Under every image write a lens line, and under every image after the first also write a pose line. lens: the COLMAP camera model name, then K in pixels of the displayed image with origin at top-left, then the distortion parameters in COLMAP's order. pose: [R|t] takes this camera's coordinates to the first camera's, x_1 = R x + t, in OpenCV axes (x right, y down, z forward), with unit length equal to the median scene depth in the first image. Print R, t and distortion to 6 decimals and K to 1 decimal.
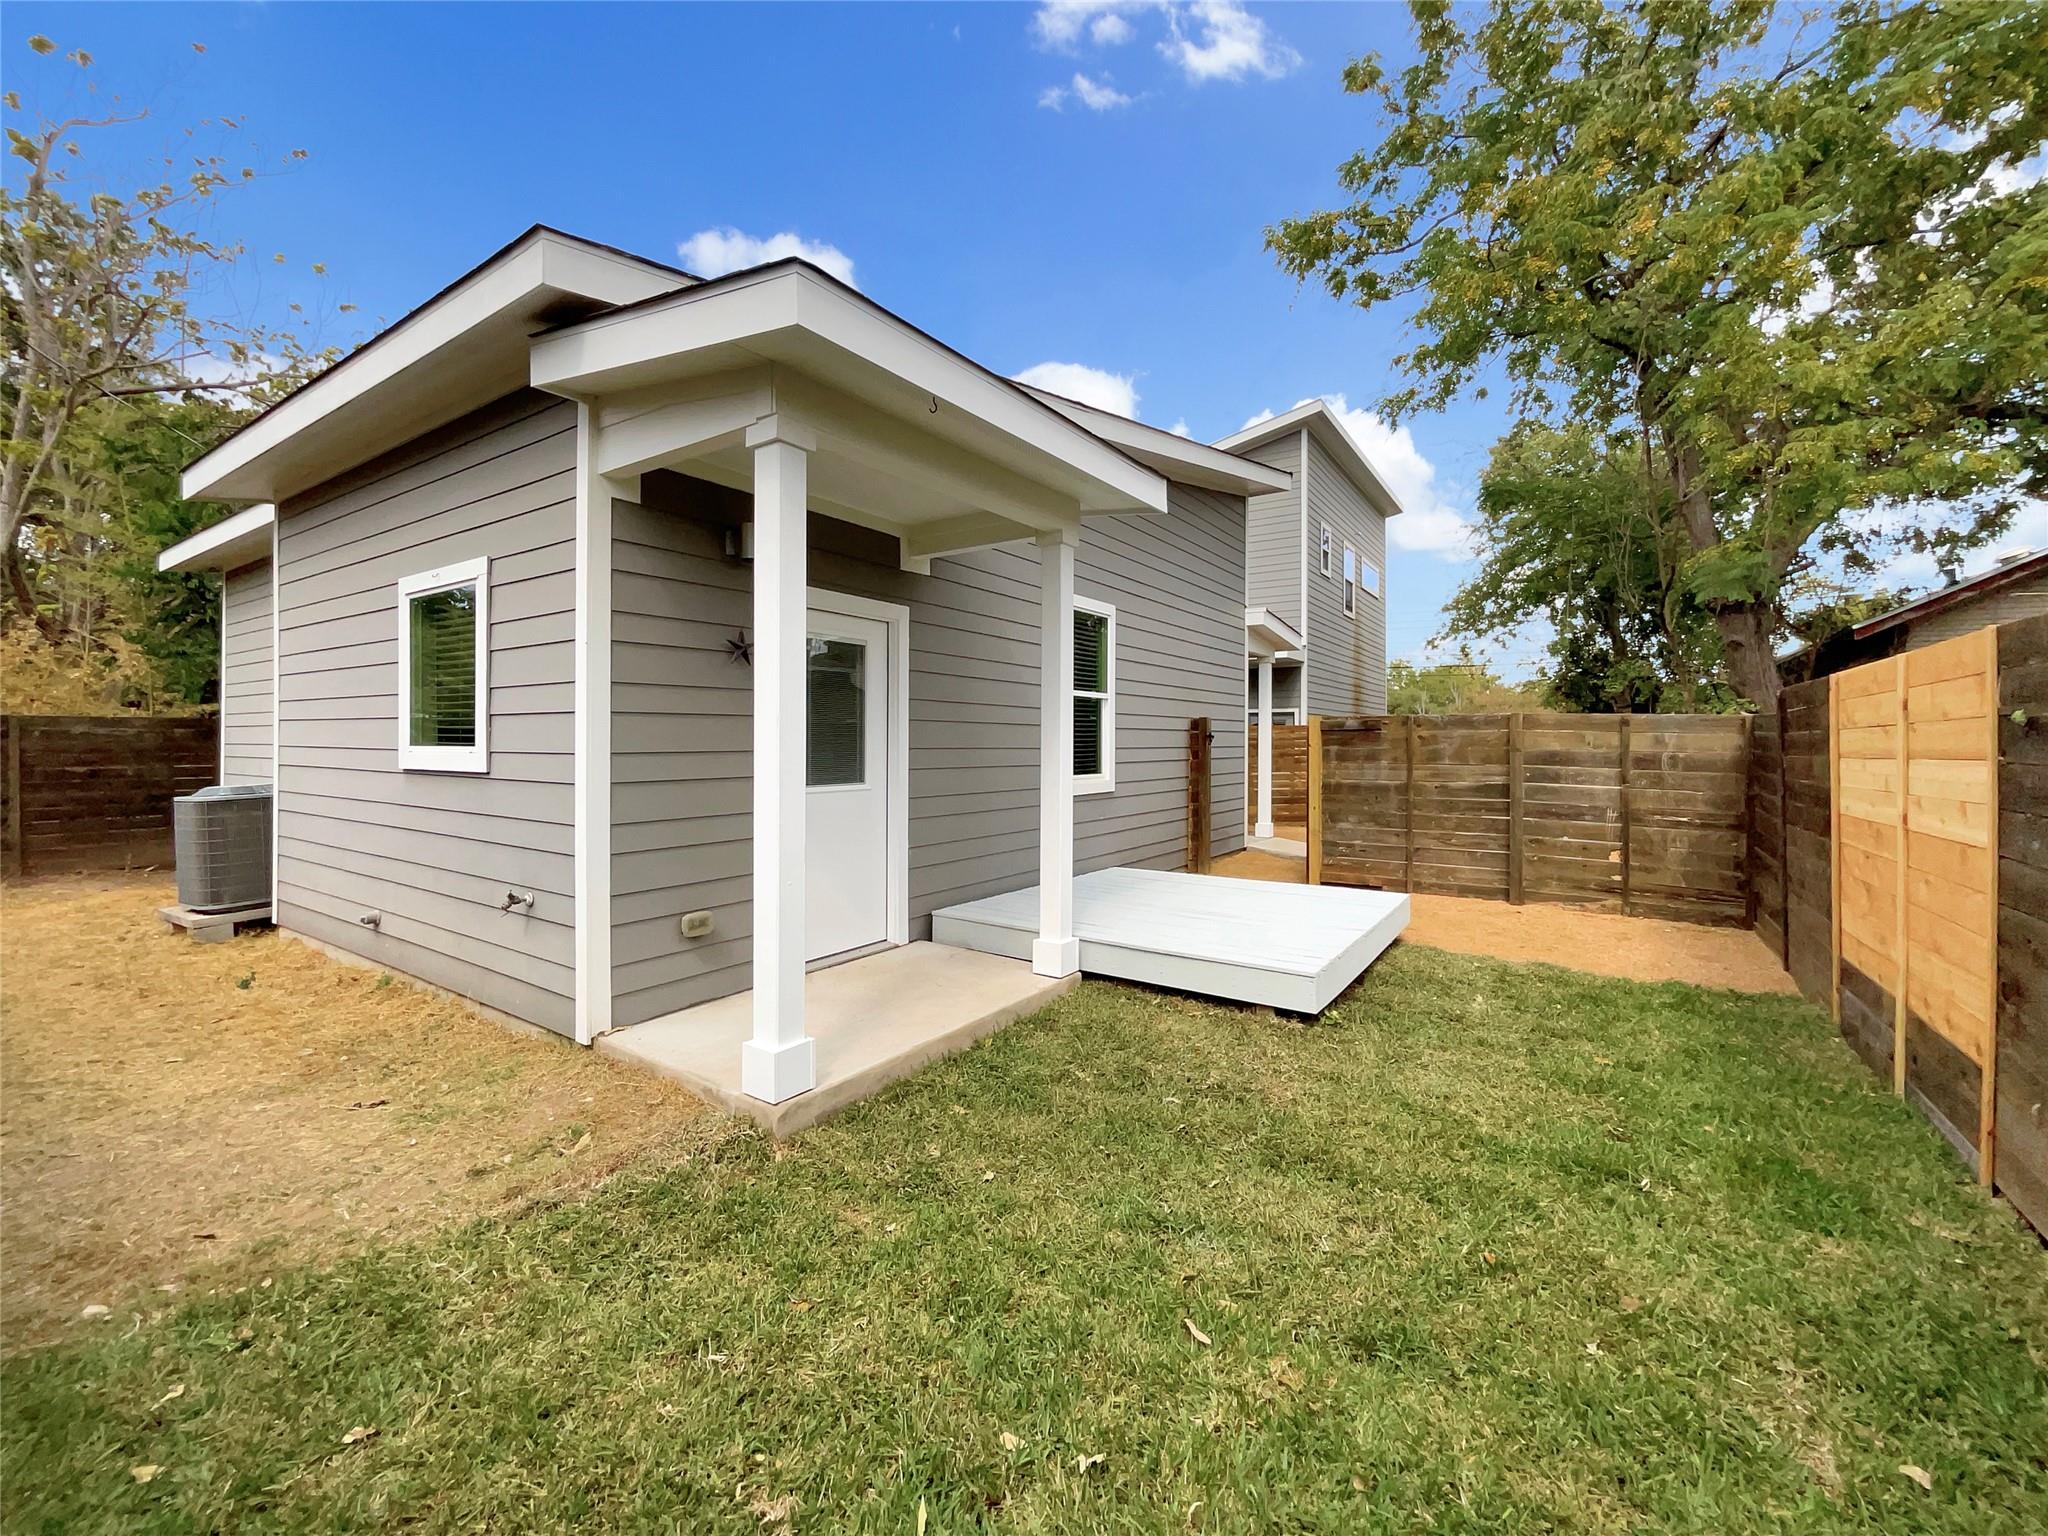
lens RADIAL K [[841.1, 0, 1016.8], [0, 841.1, 739.4], [0, 0, 1]] dist [0.000259, 0.000036]
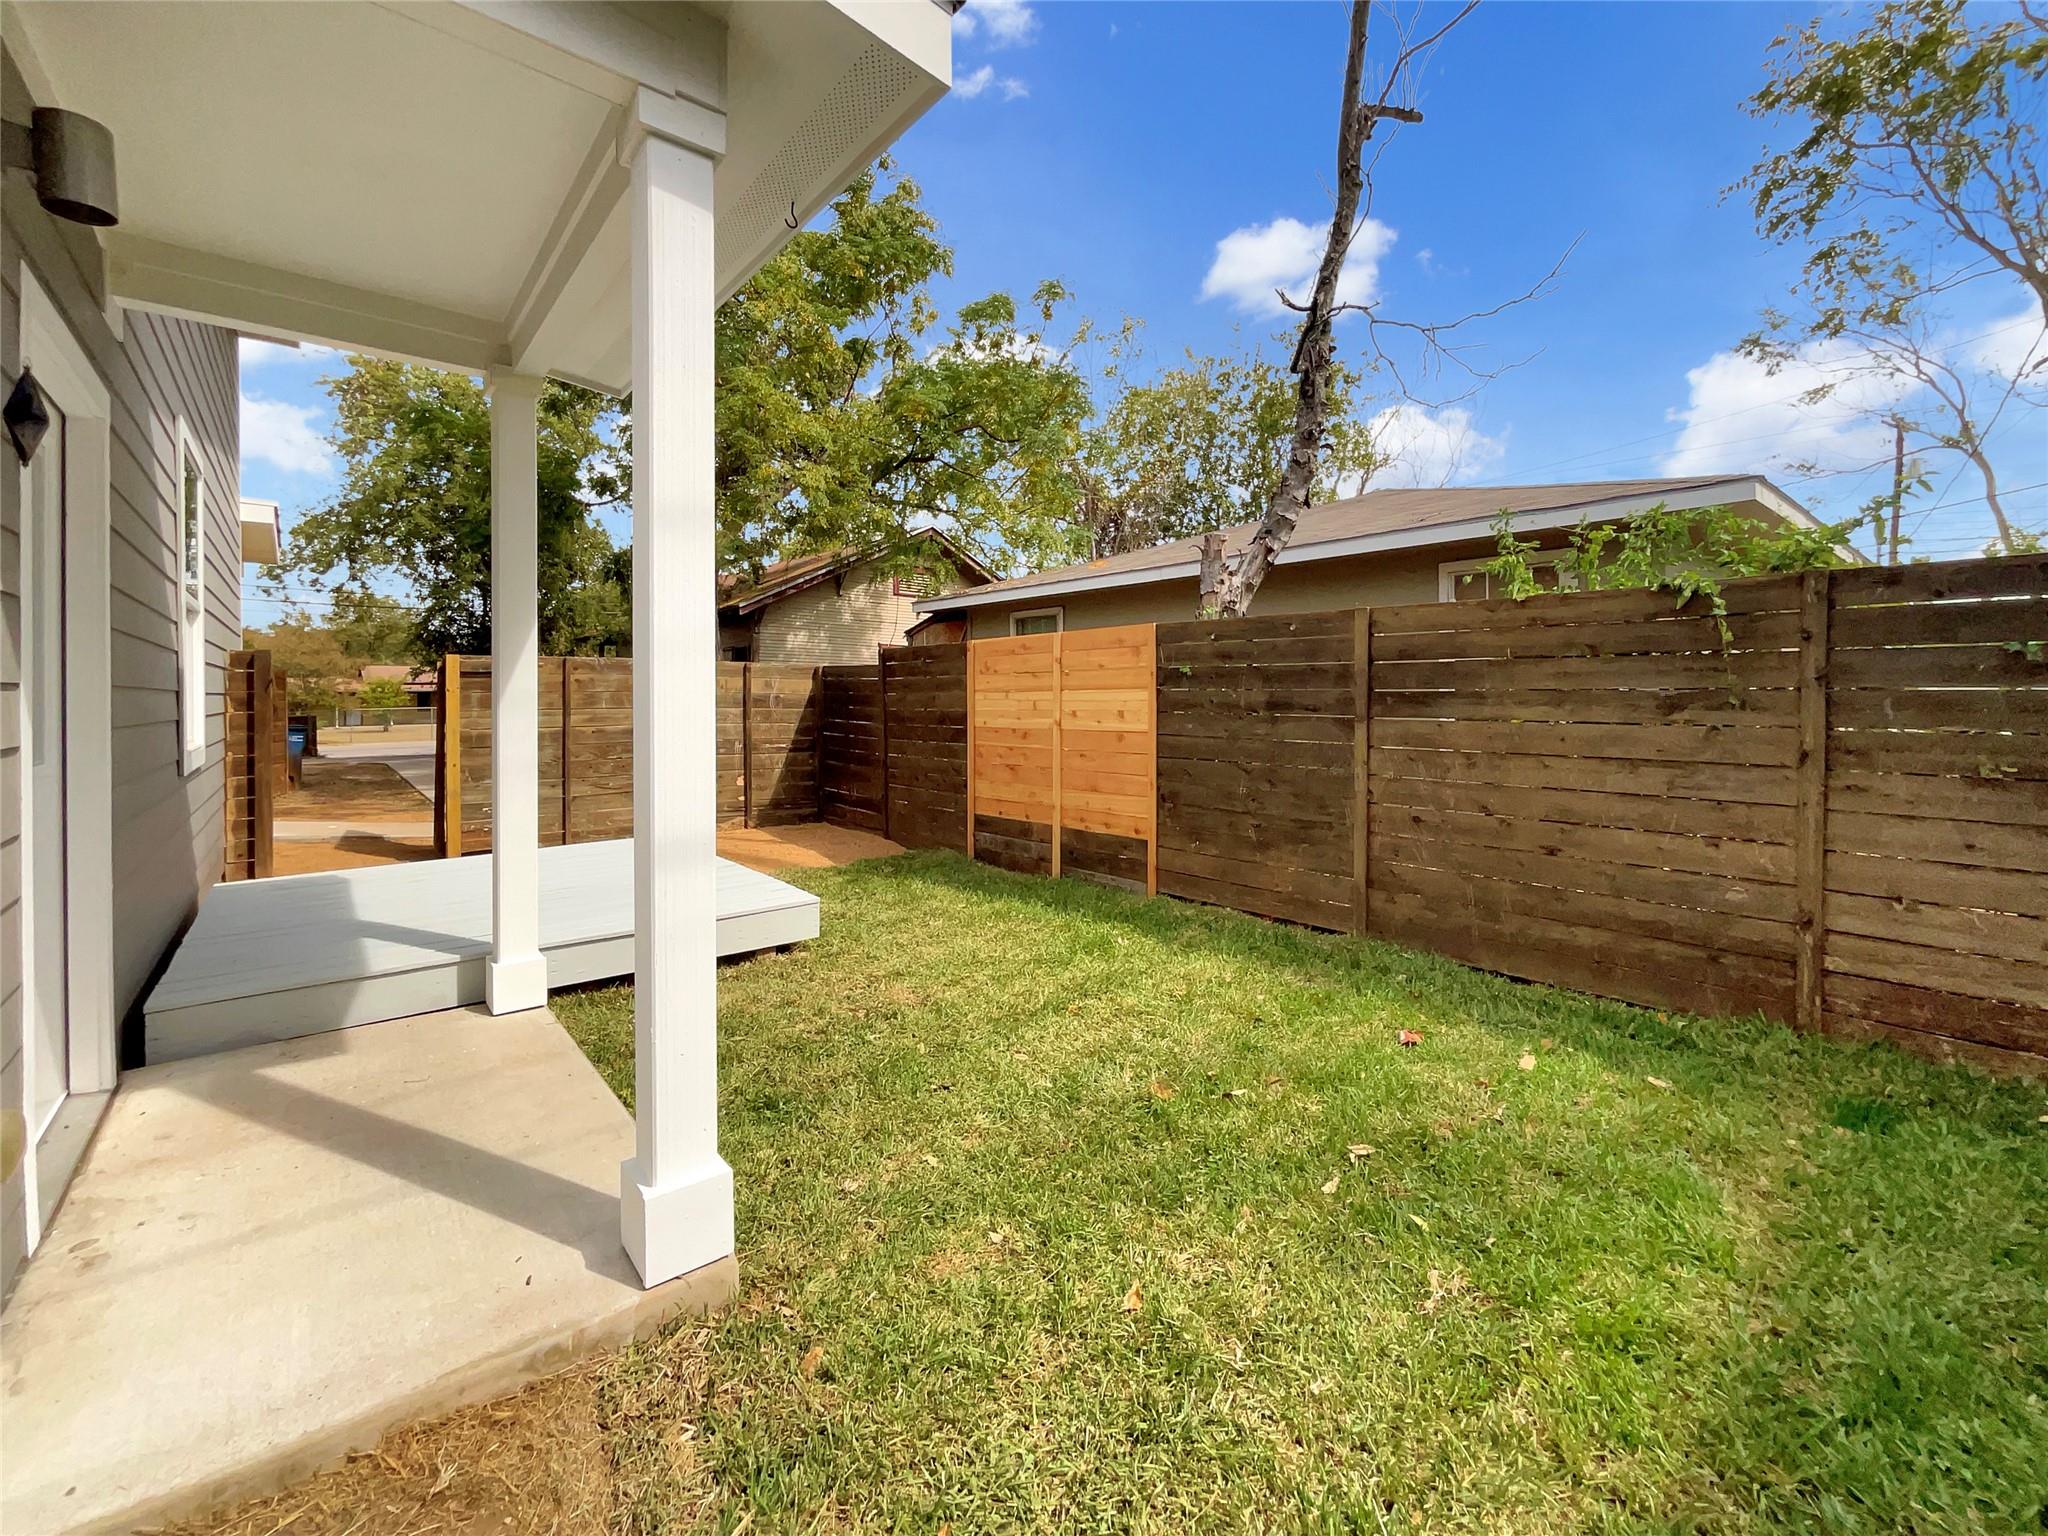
lens RADIAL K [[862.0, 0, 1023.7], [0, 862.0, 698.4], [0, 0, 1]] dist [0.000383, 0.000446]
pose [[0.281377, -0.010179, 0.959543, -0.366825], [0.002643, 0.999948, 0.009832, 0.010772], [-0.959594, -0.000231, 0.281389, 0.273215]]
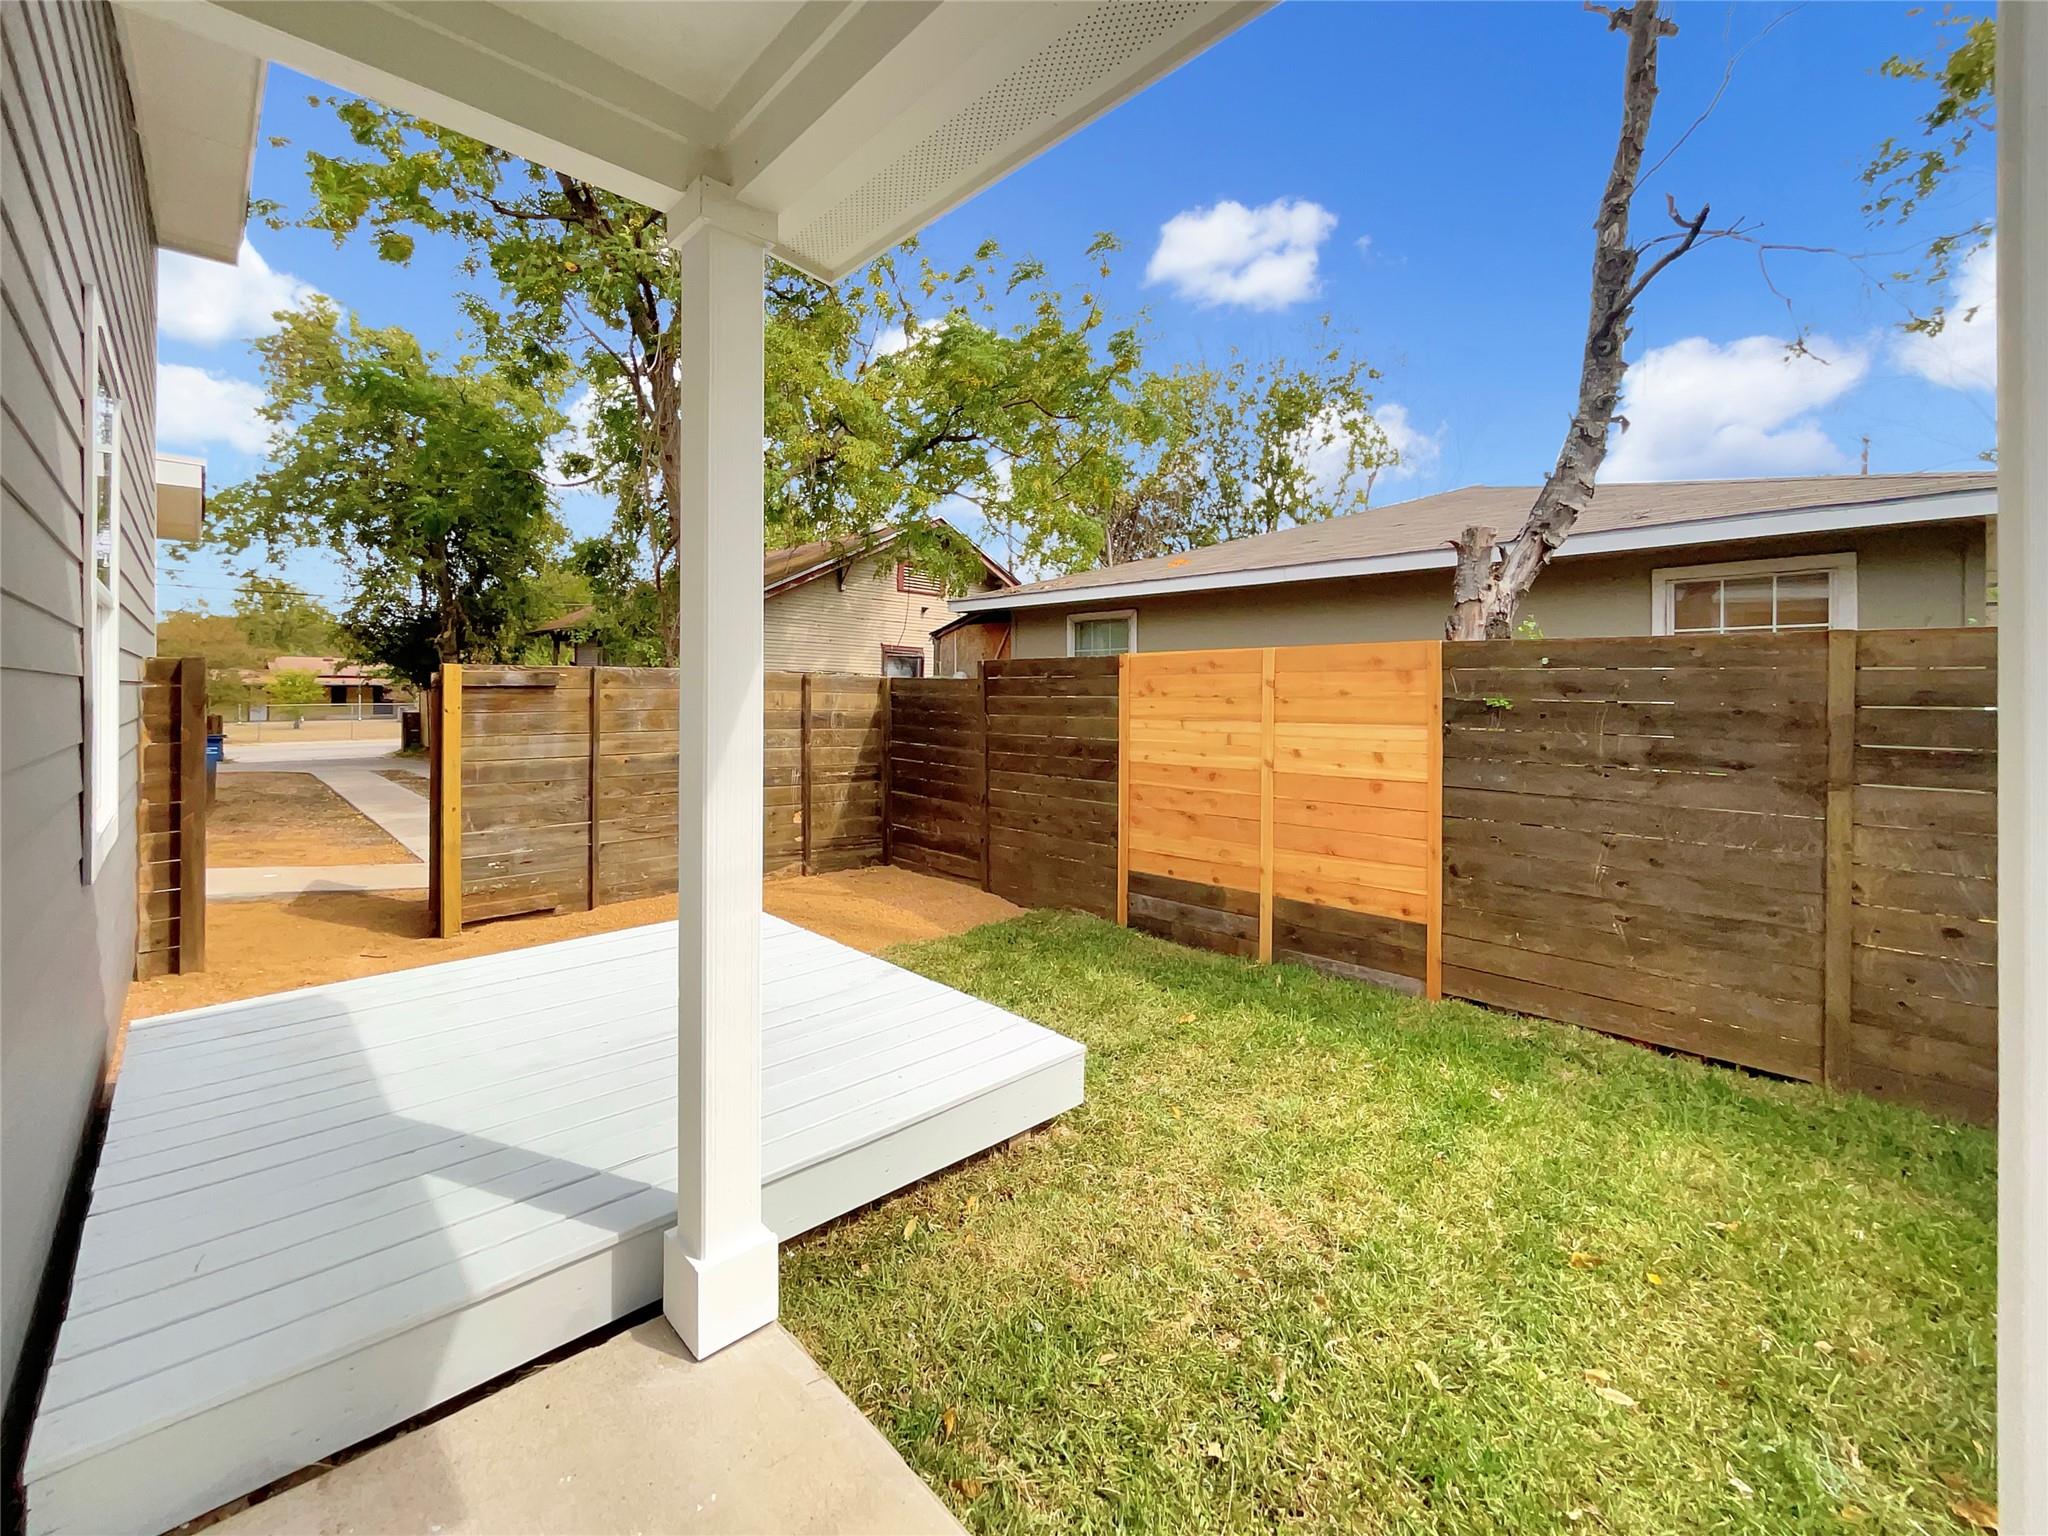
lens RADIAL K [[866.6, 0, 1021.3], [0, 866.6, 693.5], [0, 0, 1]] dist [0.001922, 0.000095]
pose [[0.220116, -0.005332, 0.975459, -0.226843], [-0.007319, 0.999948, 0.007117, -0.015939], [-0.975446, -0.008706, 0.220065, 0.538994]]
